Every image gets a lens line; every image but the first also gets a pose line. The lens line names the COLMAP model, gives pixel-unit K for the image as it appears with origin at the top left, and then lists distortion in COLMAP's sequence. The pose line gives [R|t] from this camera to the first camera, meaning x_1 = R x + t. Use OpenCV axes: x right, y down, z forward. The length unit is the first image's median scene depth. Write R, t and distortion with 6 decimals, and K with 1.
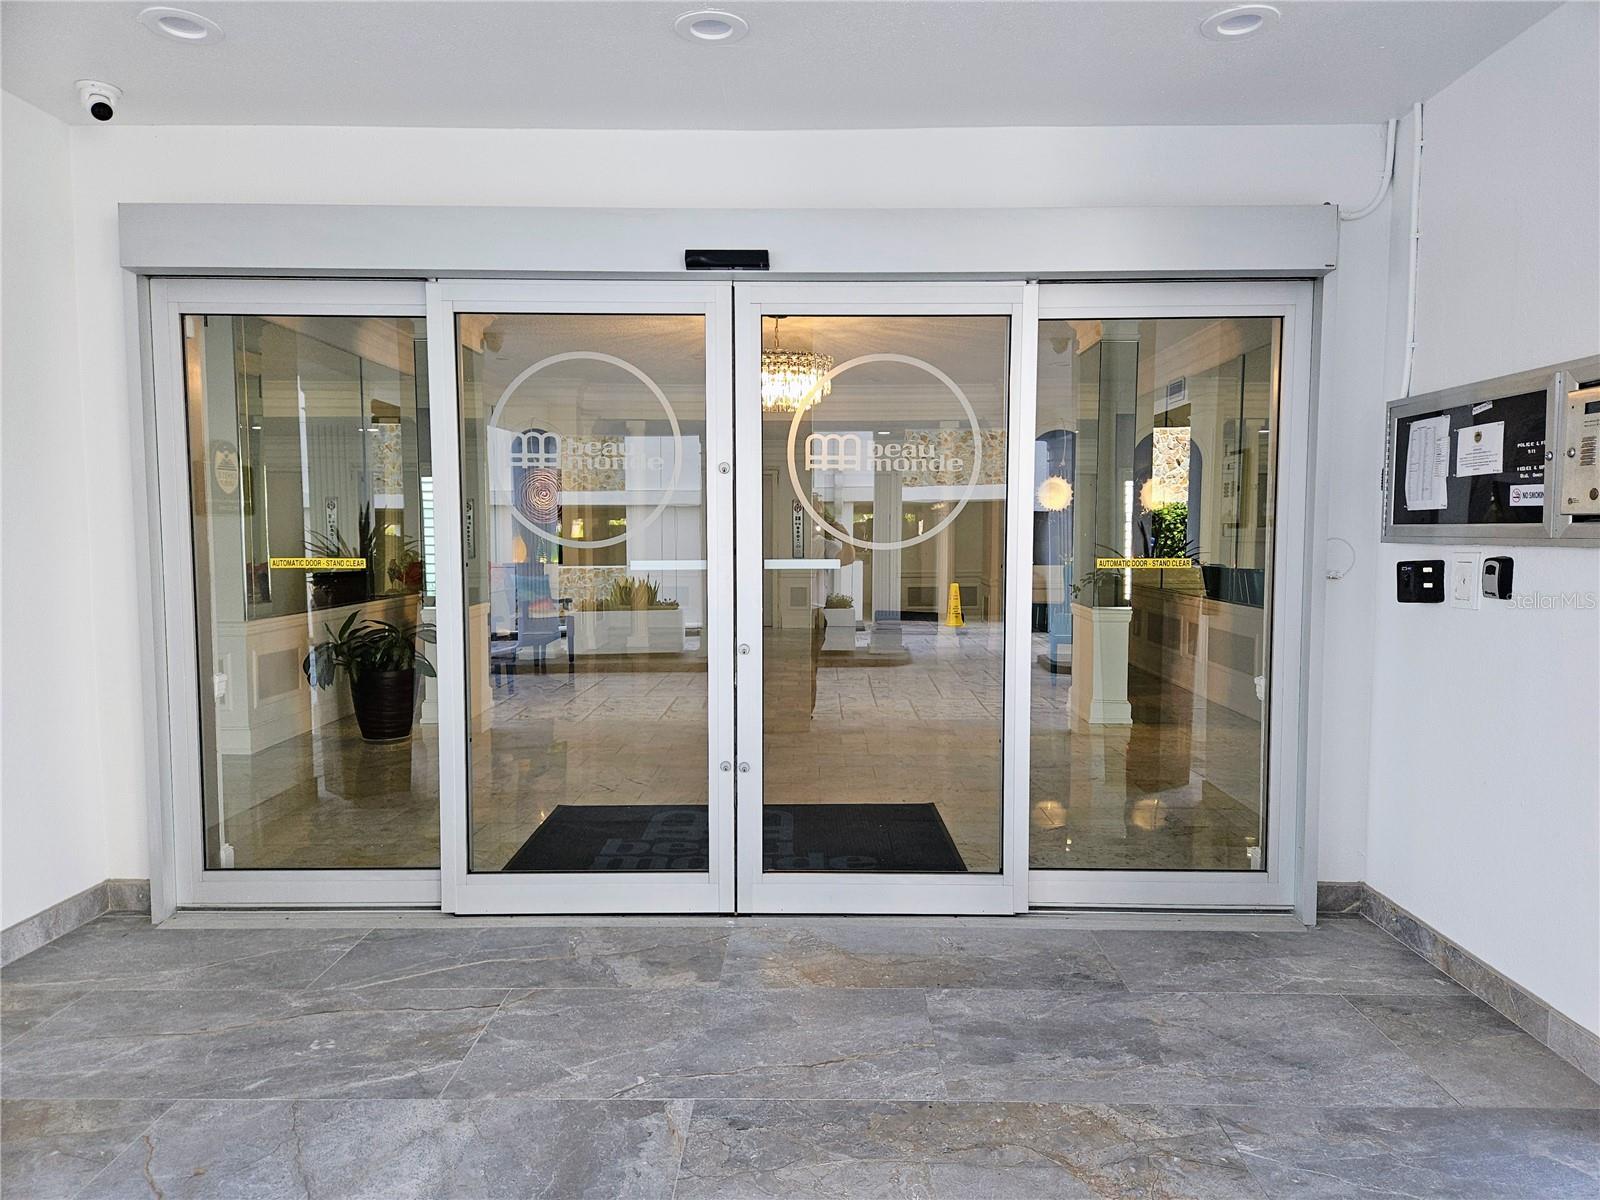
lens RADIAL K [[1011.2, 0, 802.2], [0, 1011.2, 599.8], [0, 0, 1]] dist [0.010822, -0.006024]
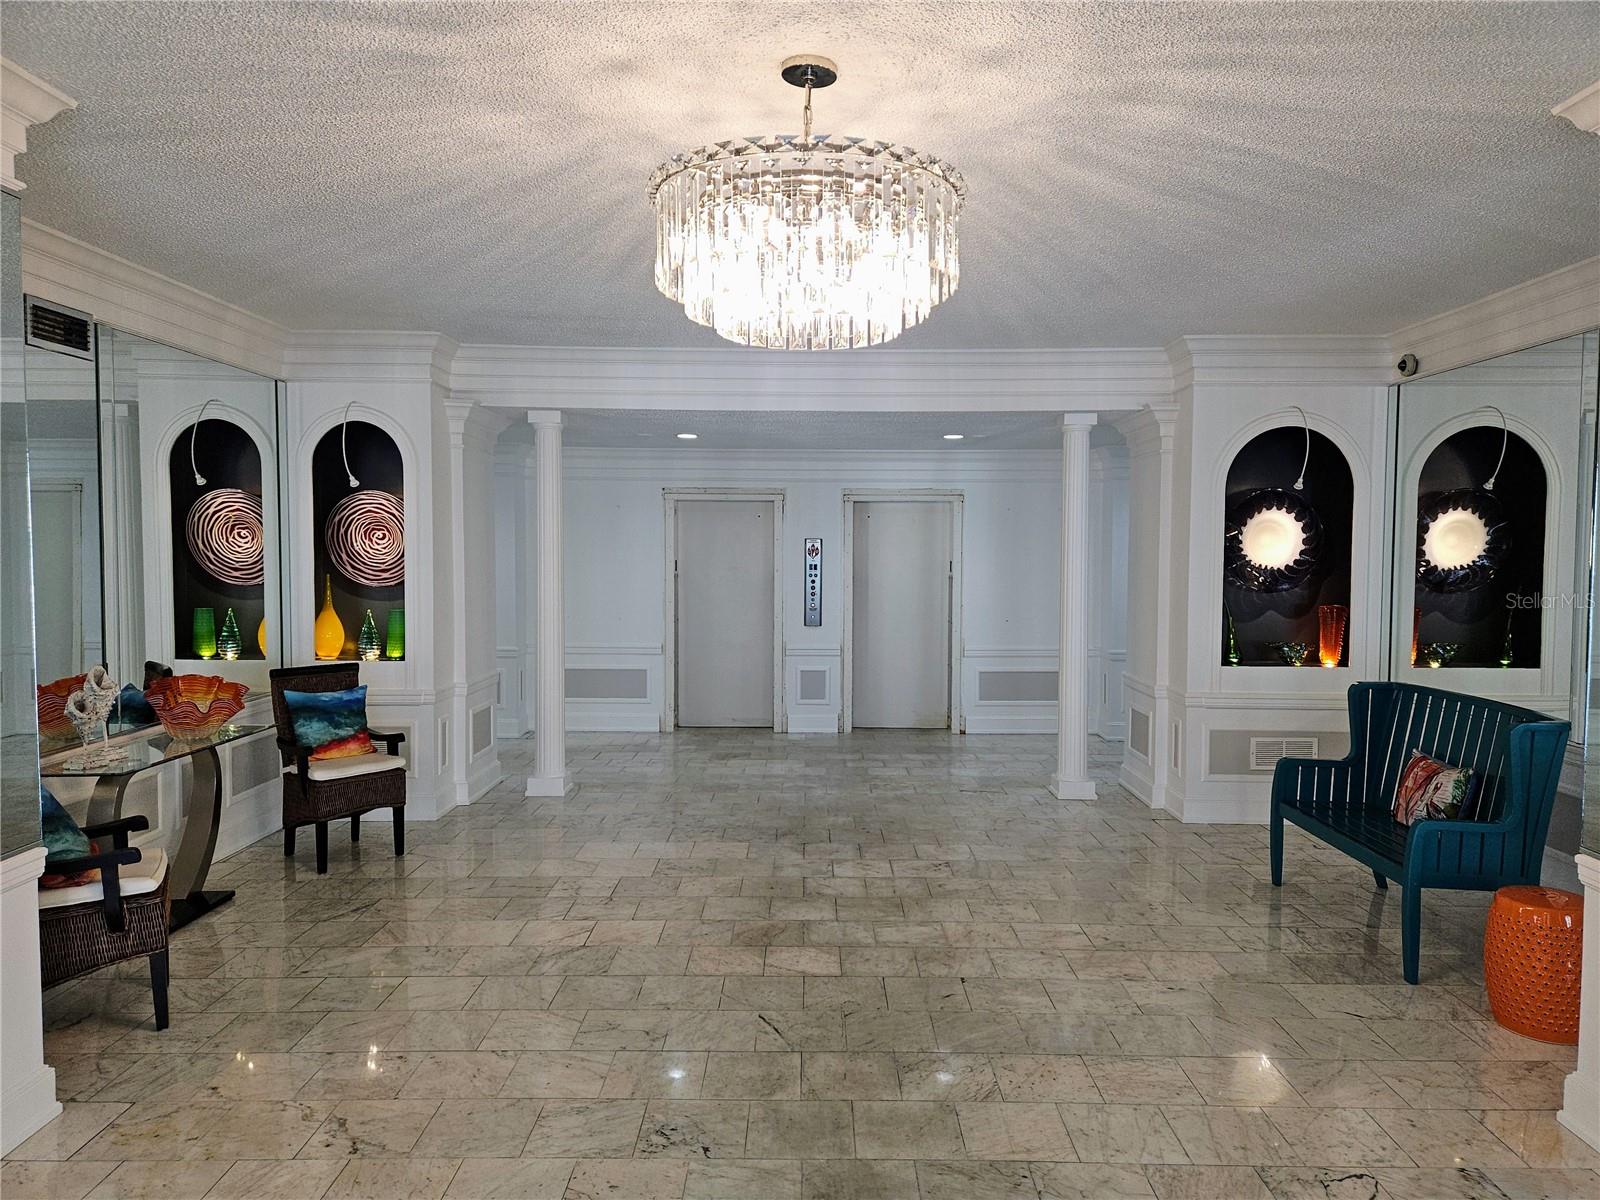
lens RADIAL K [[1011.2, 0, 799.4], [0, 1011.2, 596.2], [0, 0, 1]] dist [0.010822, -0.006024]
pose [[0.999993, 0.003666, -0.001116, -0.015694], [-0.003690, 0.999736, -0.022685, -0.058768], [0.001033, 0.022689, 0.999742, 0.432898]]
